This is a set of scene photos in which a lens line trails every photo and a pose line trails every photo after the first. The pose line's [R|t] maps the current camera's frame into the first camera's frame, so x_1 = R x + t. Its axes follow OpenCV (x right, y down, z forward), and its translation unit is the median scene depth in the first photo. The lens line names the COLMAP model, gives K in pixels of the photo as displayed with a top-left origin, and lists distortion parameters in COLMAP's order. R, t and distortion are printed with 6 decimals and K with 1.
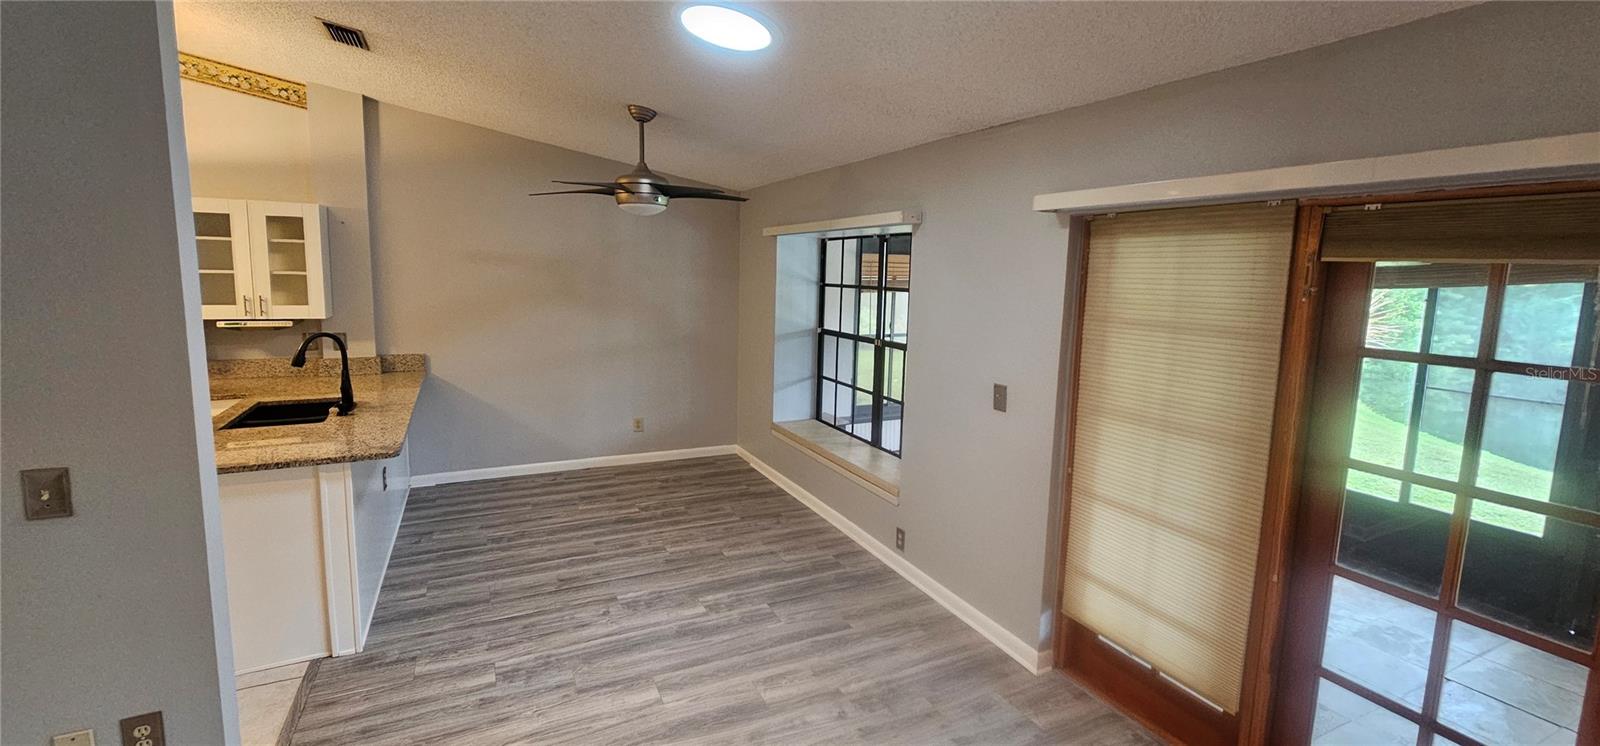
lens RADIAL K [[655.8, 0, 800.6], [0, 655.8, 349.8], [0, 0, 1]] dist [-0.004822, 0.000759]
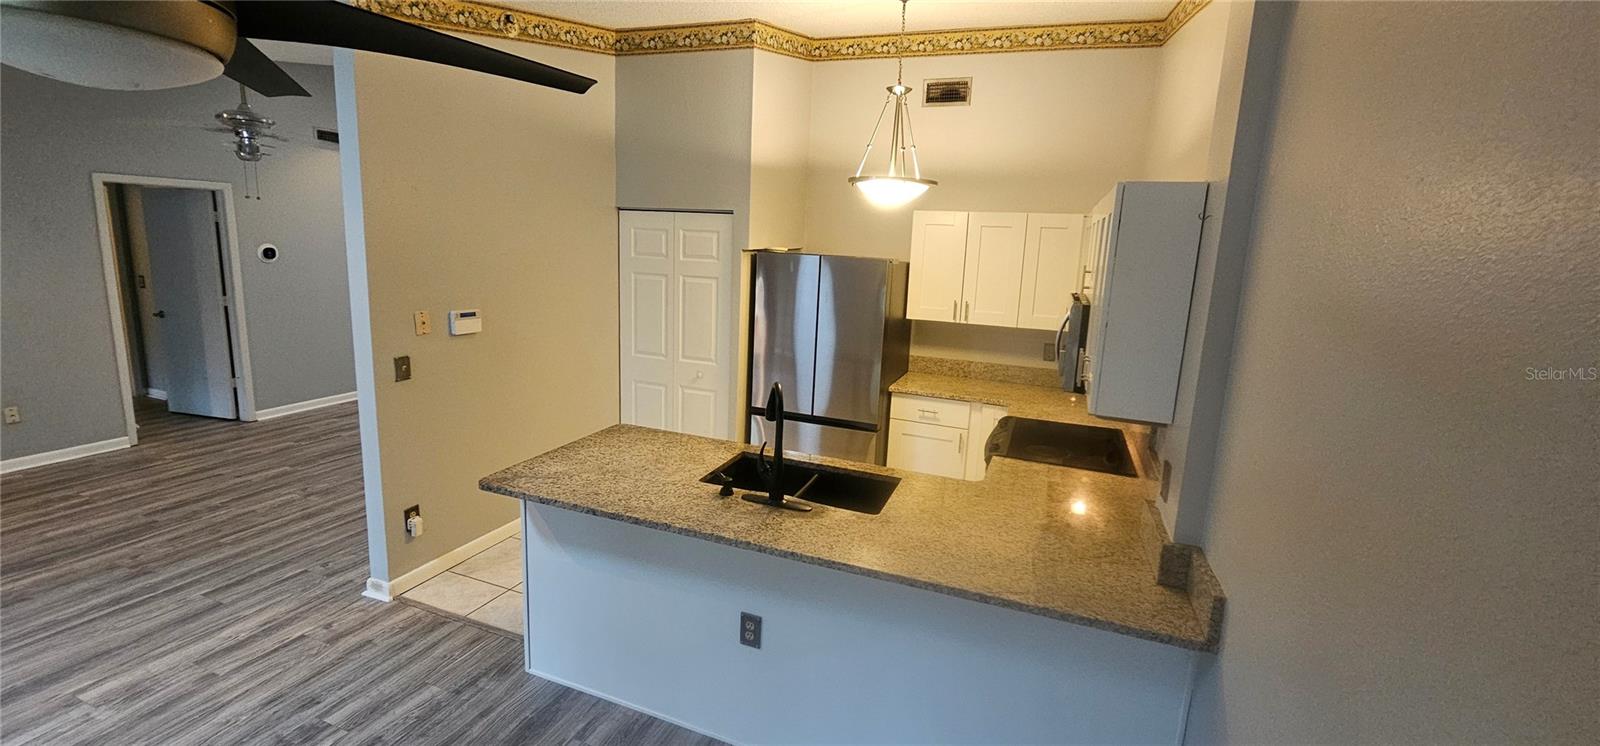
lens RADIAL K [[655.8, 0, 807.4], [0, 655.8, 358.2], [0, 0, 1]] dist [-0.004822, 0.000759]
pose [[-0.729697, 0.066300, -0.680549, -0.249660], [-0.145492, 0.957442, 0.249274, -0.197072], [0.668113, 0.280908, -0.688996, 1.289154]]
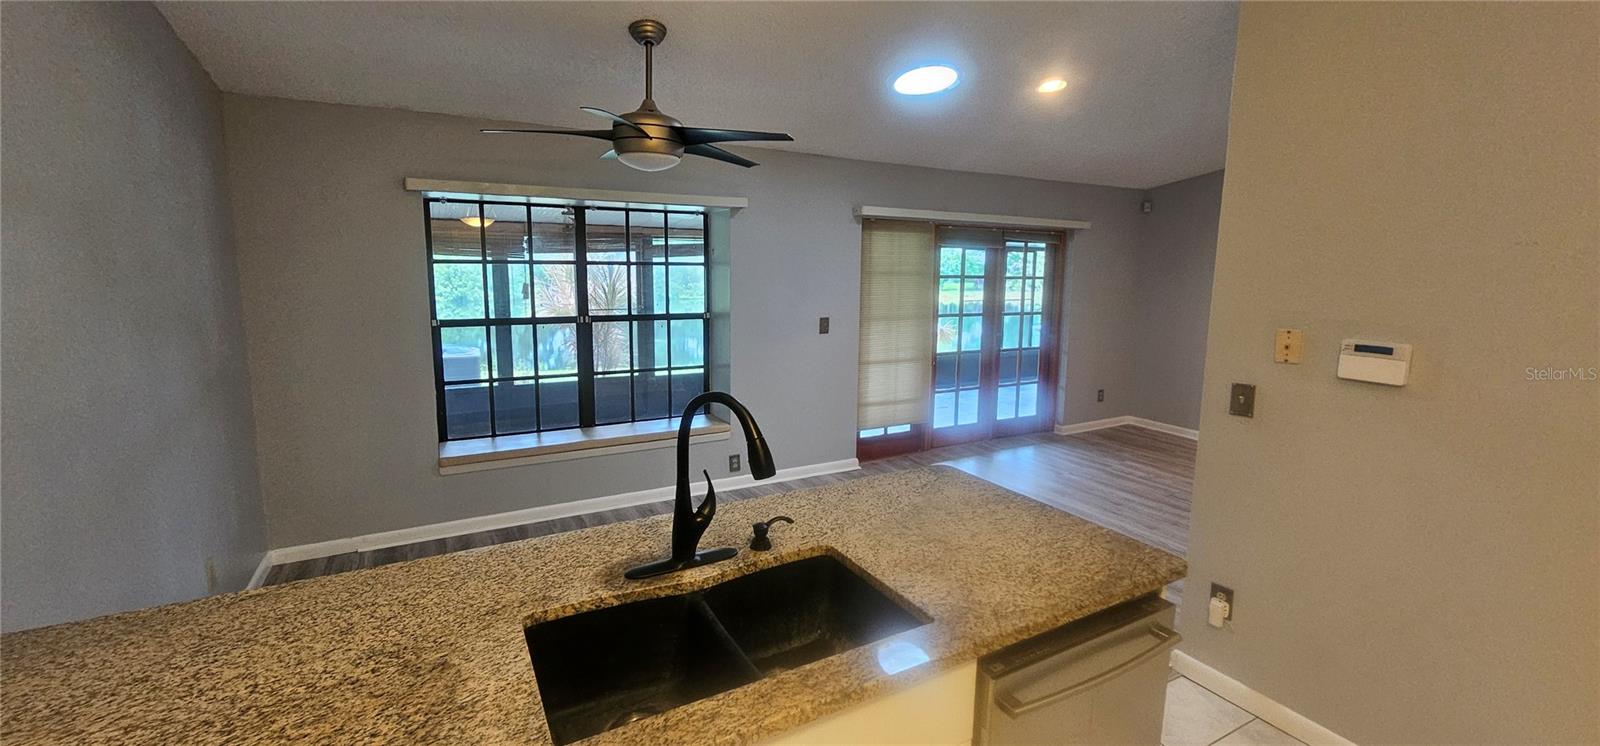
lens RADIAL K [[655.8, 0, 802.3], [0, 655.8, 354.1], [0, 0, 1]] dist [-0.004822, 0.000759]
pose [[-0.042865, -0.158885, 0.986366, -0.984168], [0.107263, 0.980835, 0.162656, -0.096350], [-0.993306, 0.112773, -0.025001, 0.826786]]
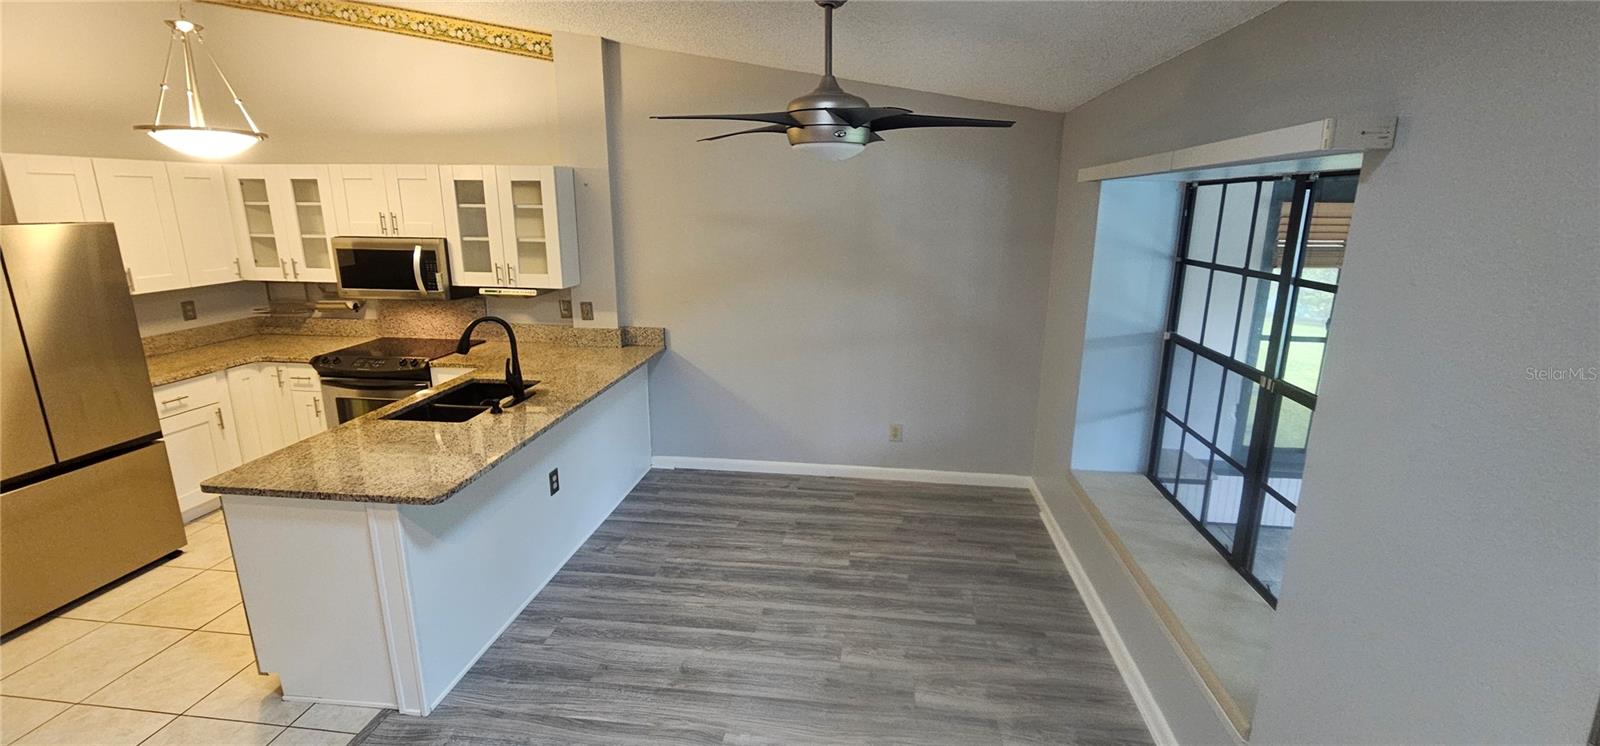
lens RADIAL K [[655.8, 0, 808.6], [0, 655.8, 355.1], [0, 0, 1]] dist [-0.004822, 0.000759]
pose [[0.840113, 0.105854, -0.531981, 0.098842], [-0.052875, 0.992084, 0.113905, -0.085611], [0.539827, -0.067565, 0.839060, 0.420611]]
